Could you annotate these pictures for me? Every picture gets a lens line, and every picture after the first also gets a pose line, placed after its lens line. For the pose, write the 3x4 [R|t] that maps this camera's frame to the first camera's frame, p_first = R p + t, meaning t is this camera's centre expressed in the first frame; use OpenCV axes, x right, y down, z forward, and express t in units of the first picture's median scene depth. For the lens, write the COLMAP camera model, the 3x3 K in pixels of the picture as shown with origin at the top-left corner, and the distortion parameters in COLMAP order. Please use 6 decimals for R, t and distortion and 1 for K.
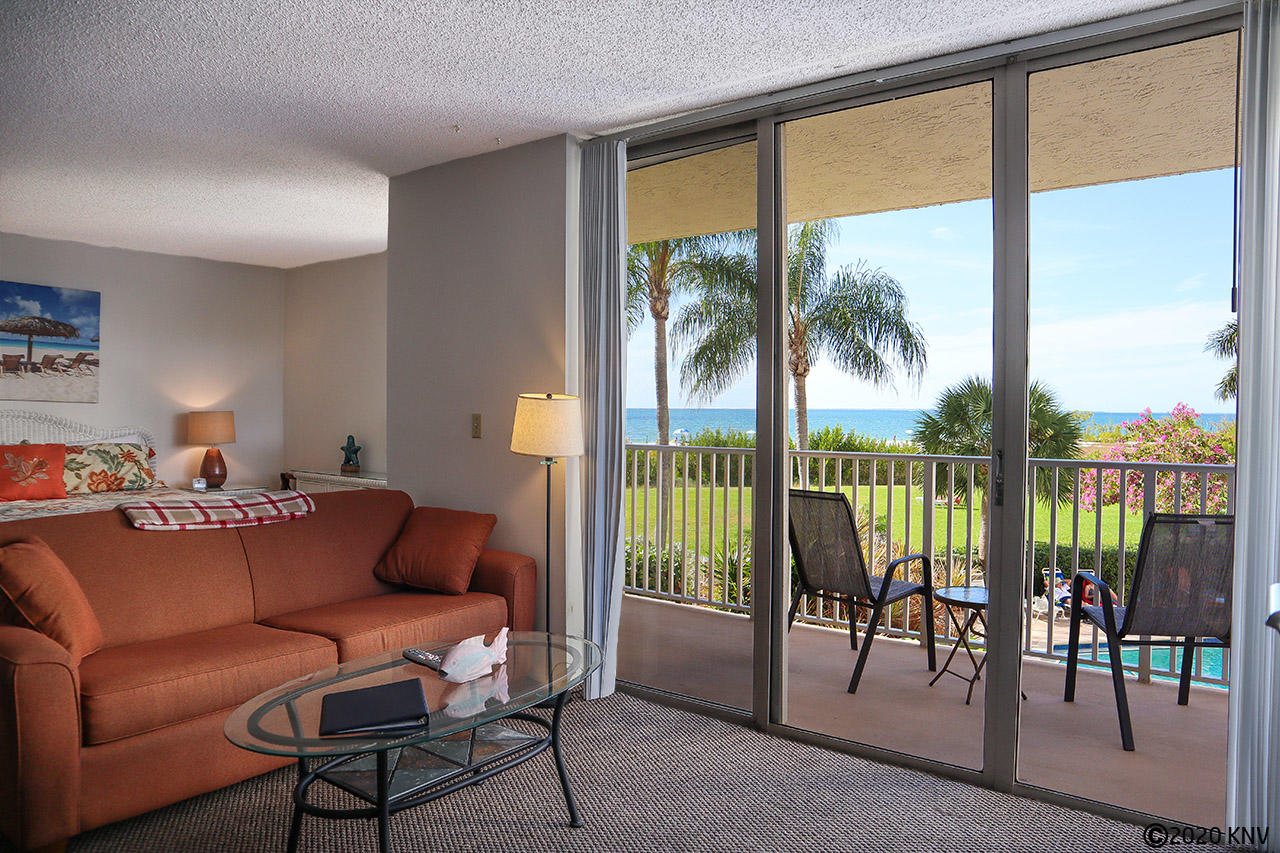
lens RADIAL K [[919.2, 0, 698.6], [0, 919.2, 448.2], [0, 0, 1]] dist [-0.106869, 0.052923]
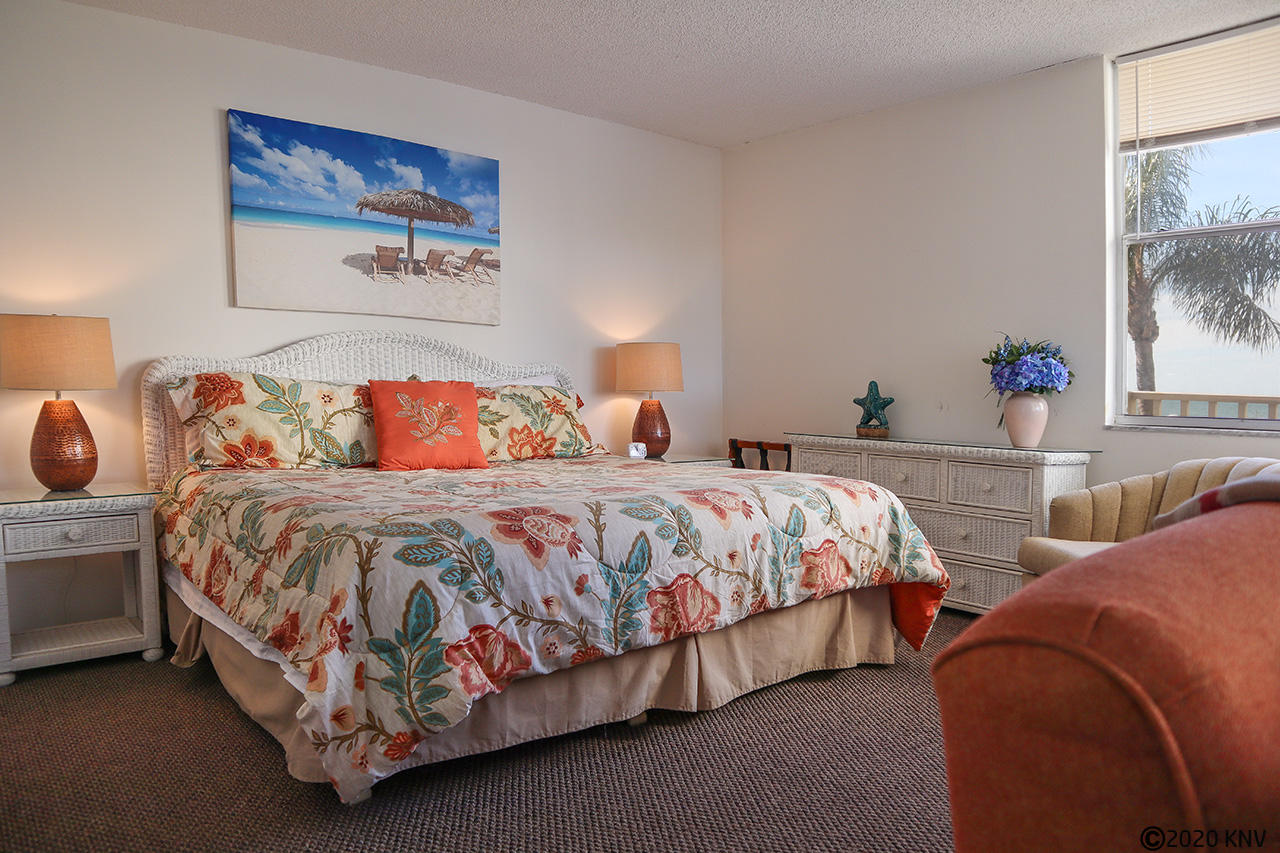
lens RADIAL K [[872.4, 0, 681.1], [0, 872.4, 497.2], [0, 0, 1]] dist [-0.049291, 0.006344]
pose [[0.980910, 0.033465, -0.191559, -0.431658], [-0.019537, 0.997056, 0.074144, 0.027396], [0.193476, -0.068986, 0.978677, 0.391861]]
